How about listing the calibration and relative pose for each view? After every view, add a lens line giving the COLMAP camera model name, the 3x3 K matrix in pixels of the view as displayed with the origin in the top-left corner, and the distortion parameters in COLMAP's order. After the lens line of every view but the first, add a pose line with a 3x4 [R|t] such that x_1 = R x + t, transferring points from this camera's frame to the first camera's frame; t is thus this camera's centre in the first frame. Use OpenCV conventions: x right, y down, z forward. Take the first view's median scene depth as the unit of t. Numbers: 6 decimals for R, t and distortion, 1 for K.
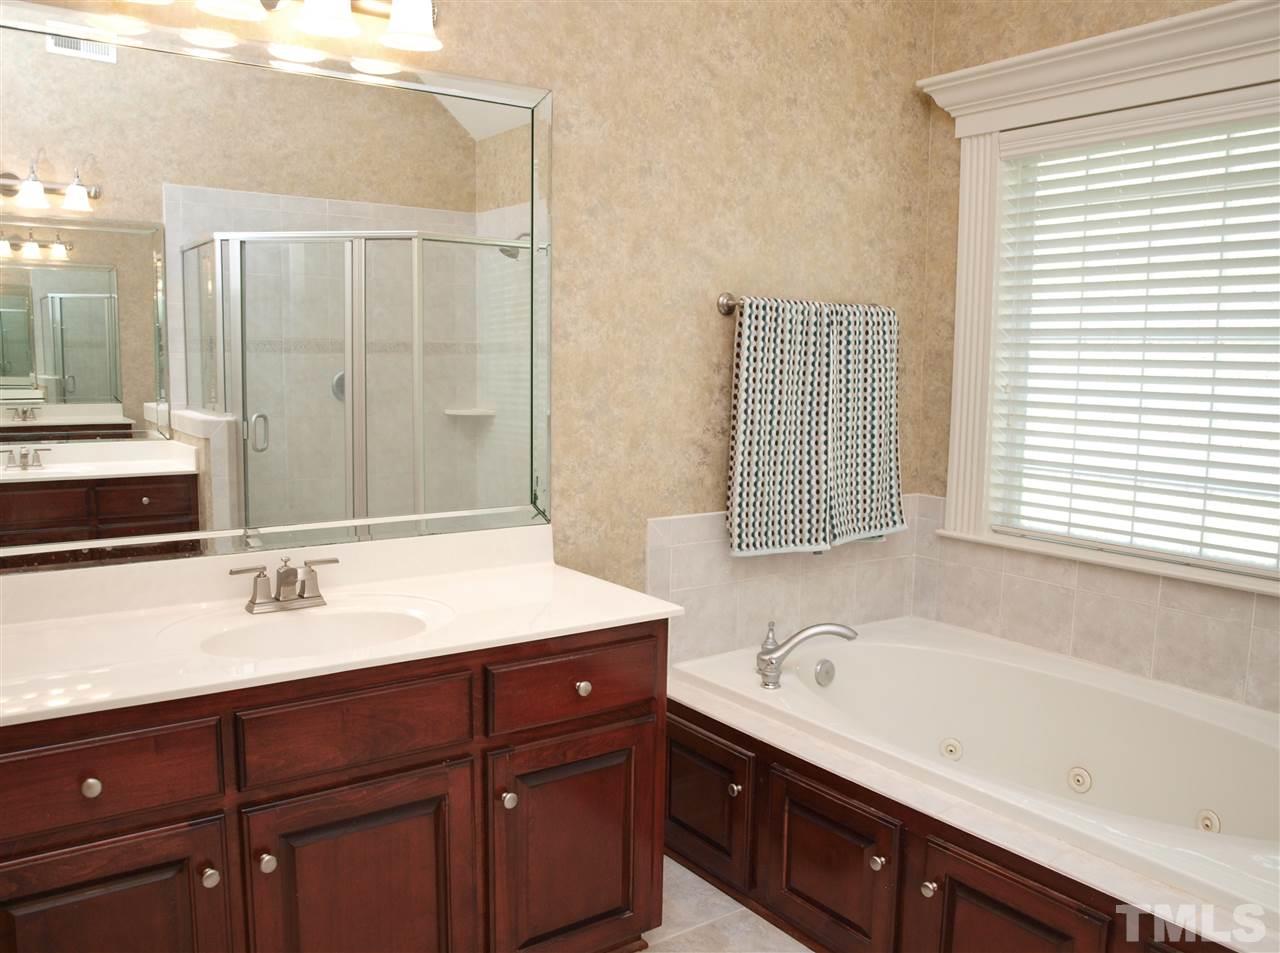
lens RADIAL K [[1008.8, 0, 636.9], [0, 1008.8, 474.4], [0, 0, 1]] dist [-0.111465, 0.071752]
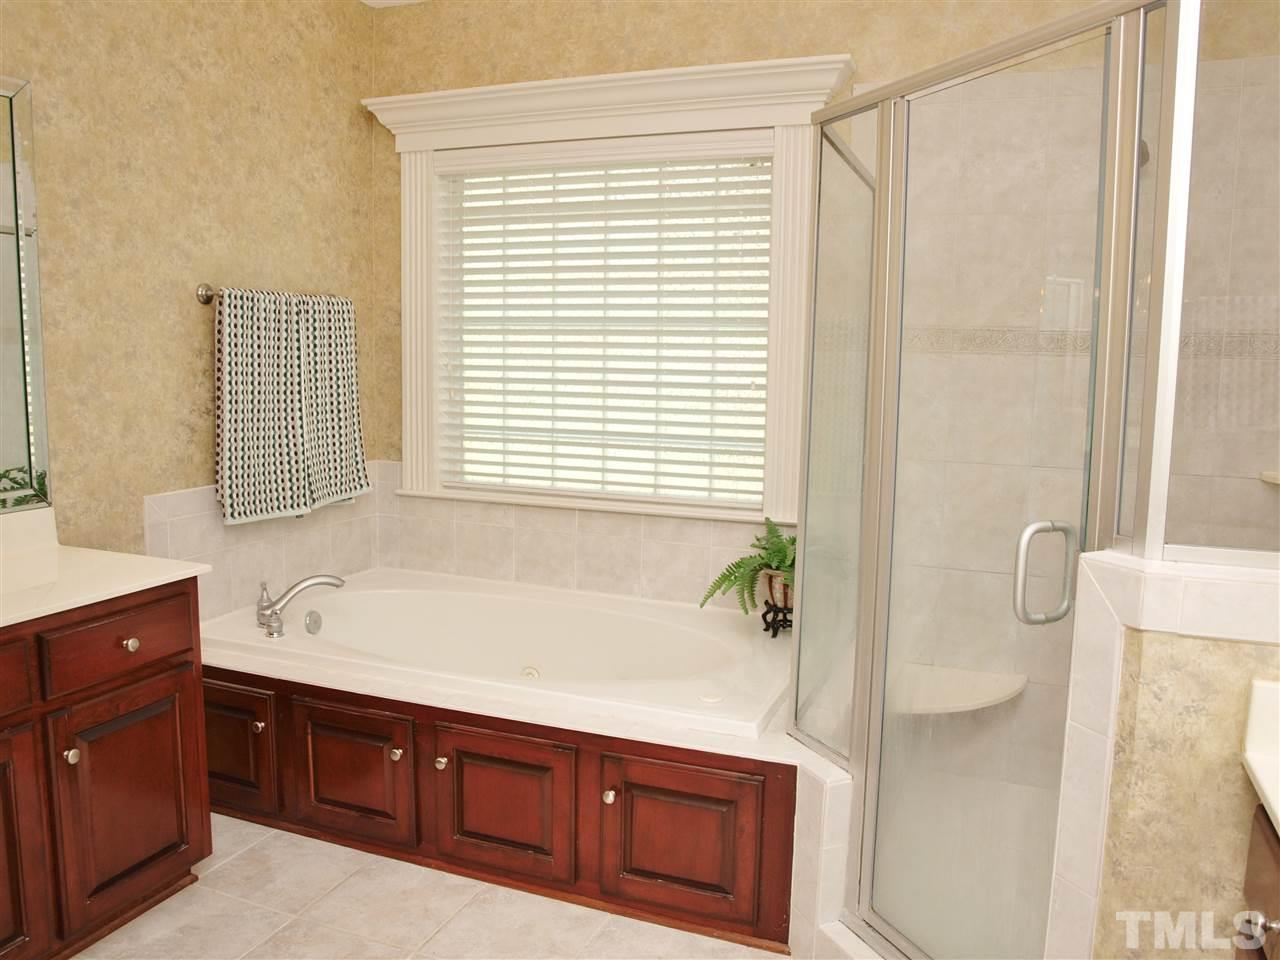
lens RADIAL K [[1008.8, 0, 636.9], [0, 1008.8, 477.9], [0, 0, 1]] dist [-0.111465, 0.071752]
pose [[0.834067, -0.070920, 0.547086, -0.117300], [0.059385, 0.997482, 0.038771, 0.014817], [-0.548458, 0.000151, 0.836178, -0.145647]]
